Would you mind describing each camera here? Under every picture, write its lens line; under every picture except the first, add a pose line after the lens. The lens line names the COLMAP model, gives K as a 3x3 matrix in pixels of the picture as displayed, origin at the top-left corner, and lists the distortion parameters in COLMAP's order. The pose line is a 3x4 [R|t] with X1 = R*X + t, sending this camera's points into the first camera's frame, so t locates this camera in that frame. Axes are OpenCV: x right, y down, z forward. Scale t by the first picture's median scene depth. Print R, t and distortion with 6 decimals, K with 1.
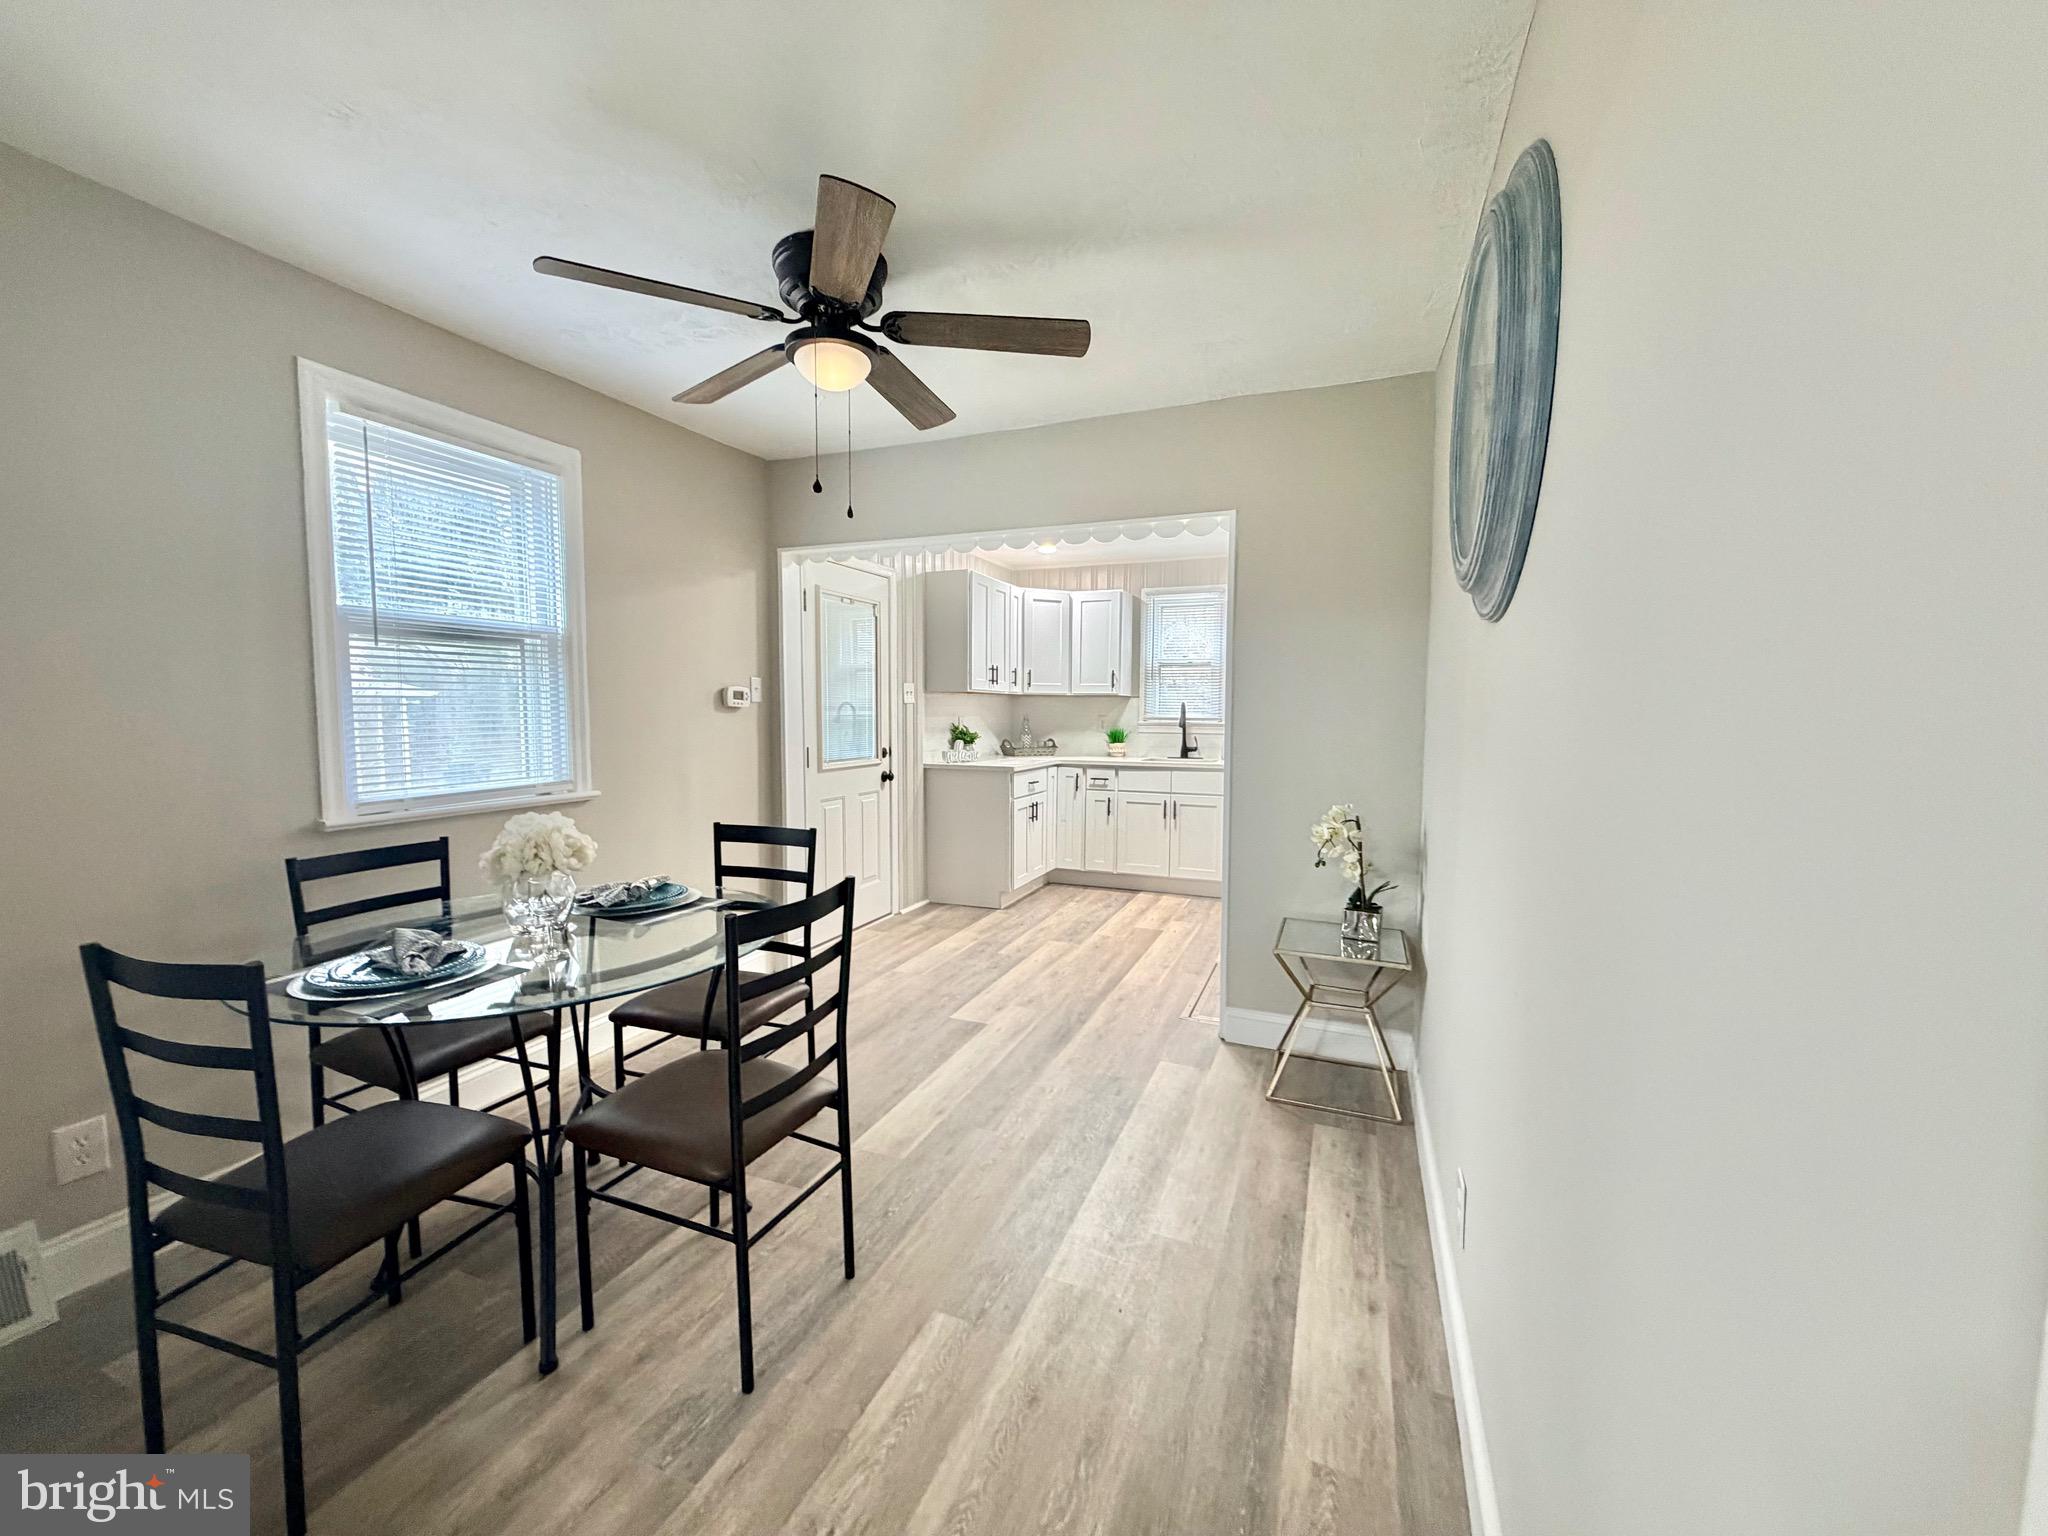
lens RADIAL K [[821.8, 0, 1024.2], [0, 821.8, 765.9], [0, 0, 1]] dist [0.001091, 0.000145]
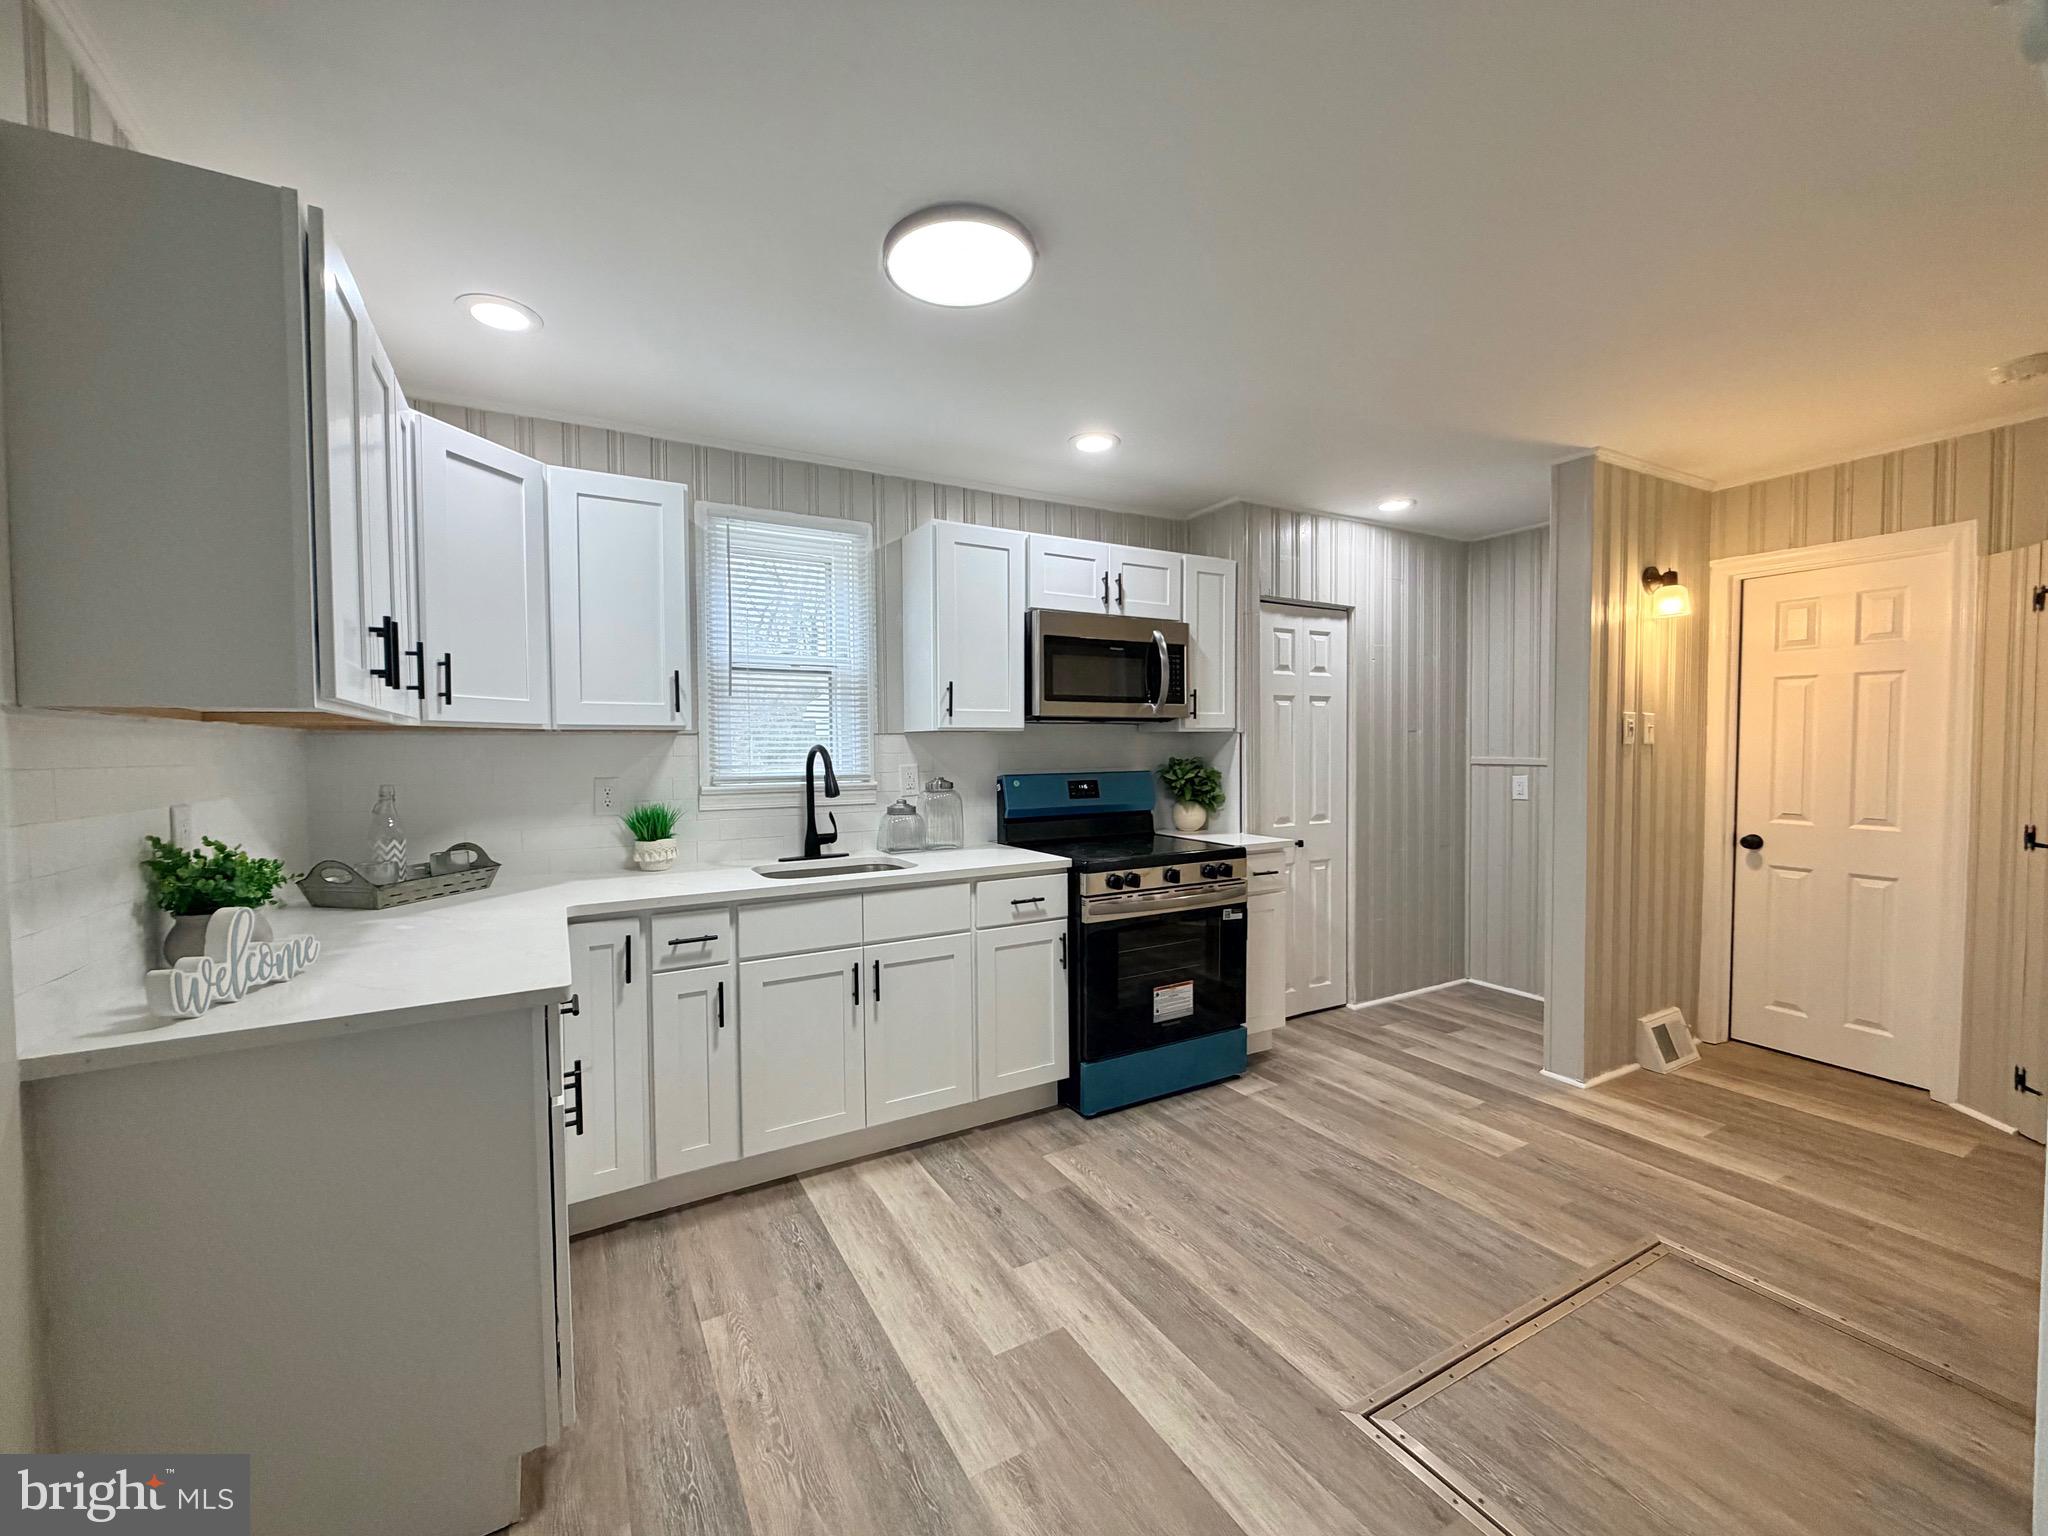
lens RADIAL K [[821.8, 0, 1020.2], [0, 821.8, 765.1], [0, 0, 1]] dist [0.001091, 0.000145]
pose [[0.625017, -0.029775, 0.780043, -0.110452], [0.067686, 0.997576, -0.016155, -0.048777], [-0.777671, 0.062896, 0.625517, 0.598405]]
